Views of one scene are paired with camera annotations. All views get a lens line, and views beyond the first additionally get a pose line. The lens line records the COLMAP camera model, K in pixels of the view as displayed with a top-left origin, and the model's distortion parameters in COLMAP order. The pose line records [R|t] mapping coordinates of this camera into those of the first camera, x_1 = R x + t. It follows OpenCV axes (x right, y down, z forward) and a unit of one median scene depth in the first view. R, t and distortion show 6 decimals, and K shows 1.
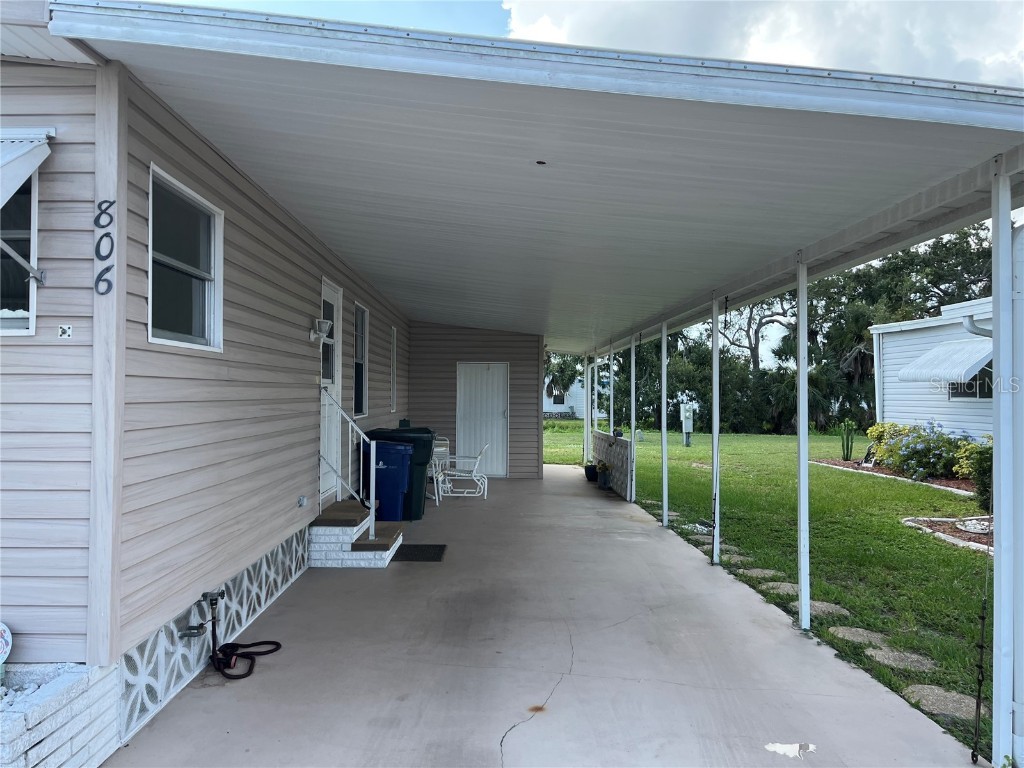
lens RADIAL K [[782.0, 0, 512.0], [0, 782.0, 384.0], [0, 0, 1]] dist [0.097623, -0.111484]
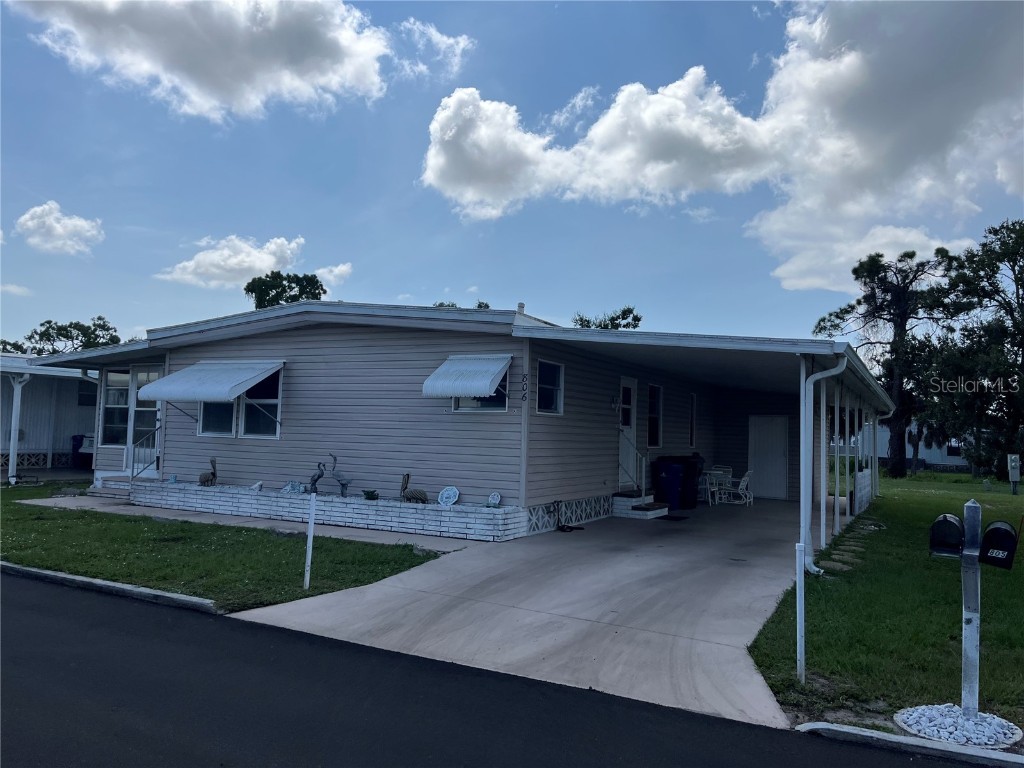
lens RADIAL K [[782.0, 0, 512.0], [0, 782.0, 384.0], [0, 0, 1]] dist [0.097623, -0.111484]
pose [[0.872182, -0.011469, -0.489047, 0.811899], [-0.017454, 0.998359, -0.054540, 0.002572], [0.488870, 0.056104, 0.870551, -1.464269]]
